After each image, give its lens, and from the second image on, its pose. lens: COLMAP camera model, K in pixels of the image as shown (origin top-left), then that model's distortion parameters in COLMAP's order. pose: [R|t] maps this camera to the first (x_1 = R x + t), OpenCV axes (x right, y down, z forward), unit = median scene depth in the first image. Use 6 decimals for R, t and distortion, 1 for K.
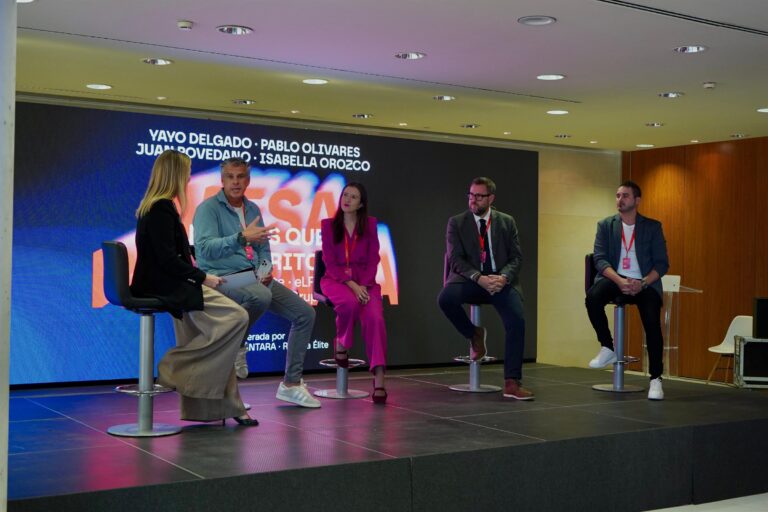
lens RADIAL K [[1087.4, 0, 383.3], [0, 1087.4, 256.0], [0, 0, 1]] dist [-0.097040, 0.000000]
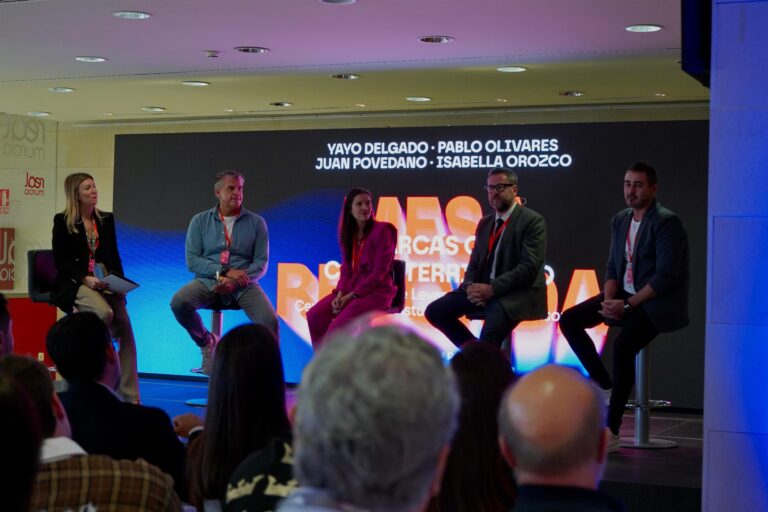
lens RADIAL K [[1087.4, 0, 383.2], [0, 1087.4, 252.5], [0, 0, 1]] dist [-0.097040, 0.000000]
pose [[0.553442, -0.017102, -0.832712, 0.641823], [-0.011942, 0.999523, -0.028465, 0.014645], [0.832802, 0.025698, 0.552974, 0.450427]]
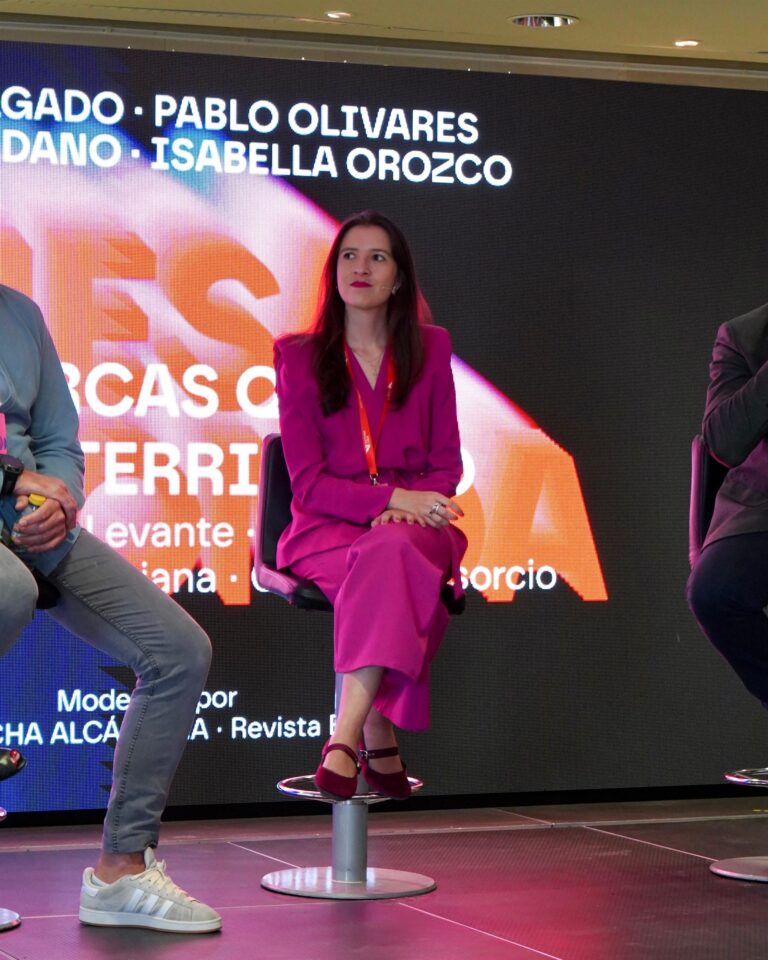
lens RADIAL K [[3062.2, 0, 383.9], [0, 3062.2, 479.5], [0, 0, 1]] dist [-0.135813, 0.000000]
pose [[0.982568, -0.006645, -0.185783, 0.126400], [0.008359, 0.999929, 0.008446, 0.000935], [0.185713, -0.009852, 0.982555, 0.108753]]
